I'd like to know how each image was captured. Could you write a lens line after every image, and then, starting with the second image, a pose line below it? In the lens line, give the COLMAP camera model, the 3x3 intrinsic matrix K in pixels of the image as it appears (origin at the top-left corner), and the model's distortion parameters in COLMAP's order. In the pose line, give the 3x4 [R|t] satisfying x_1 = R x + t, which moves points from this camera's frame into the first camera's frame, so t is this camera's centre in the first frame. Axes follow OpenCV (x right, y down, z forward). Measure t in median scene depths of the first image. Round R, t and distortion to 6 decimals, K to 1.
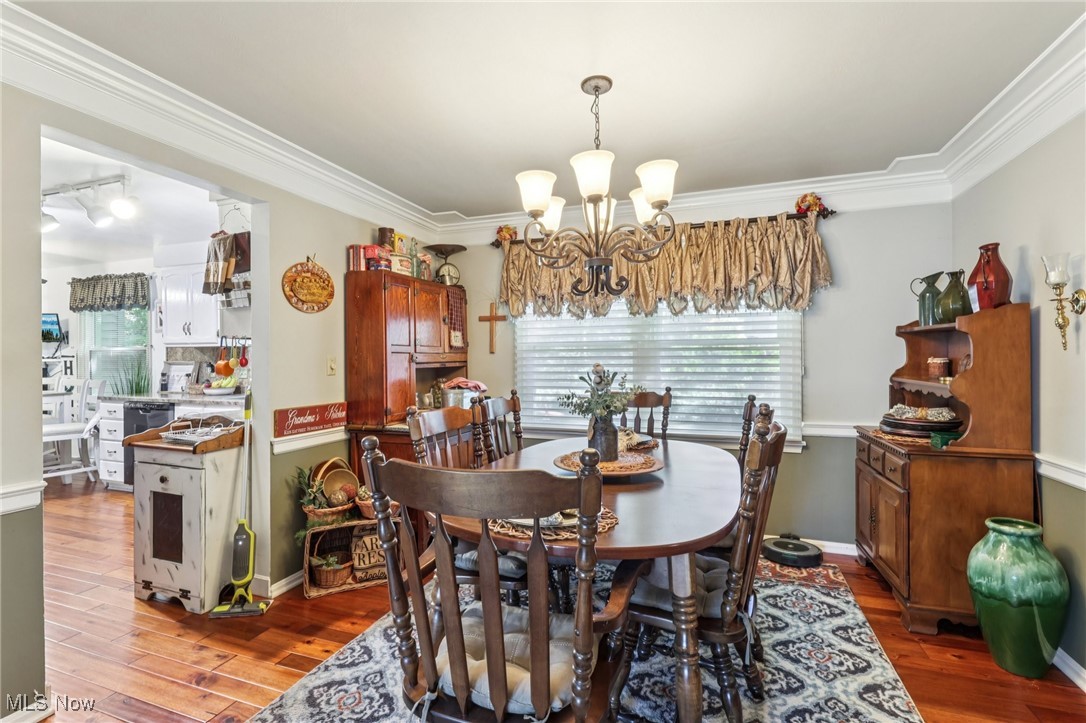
lens RADIAL K [[499.7, 0, 520.8], [0, 499.7, 365.6], [0, 0, 1]] dist [-0.000840, -0.000180]
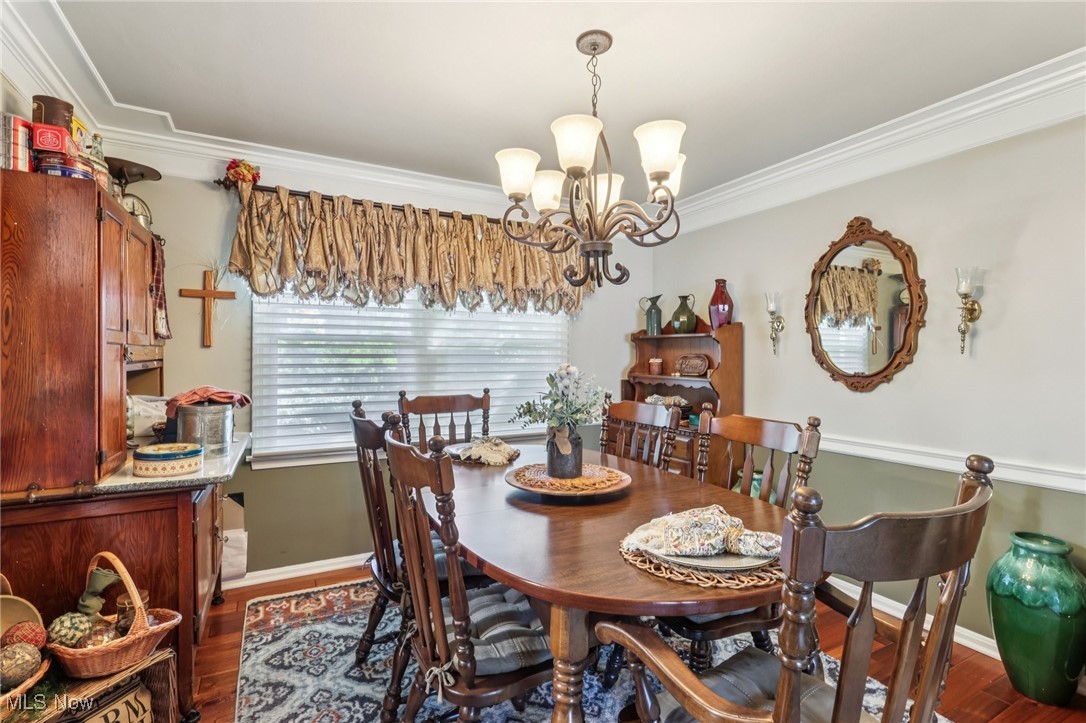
lens RADIAL K [[506.4, 0, 537.0], [0, 506.4, 359.7], [0, 0, 1]] dist [-0.001151, 0.000110]
pose [[0.661834, 0.004401, 0.749637, -0.321486], [0.002397, 0.999965, -0.007987, -0.002229], [-0.749646, 0.007083, 0.661801, 0.279290]]
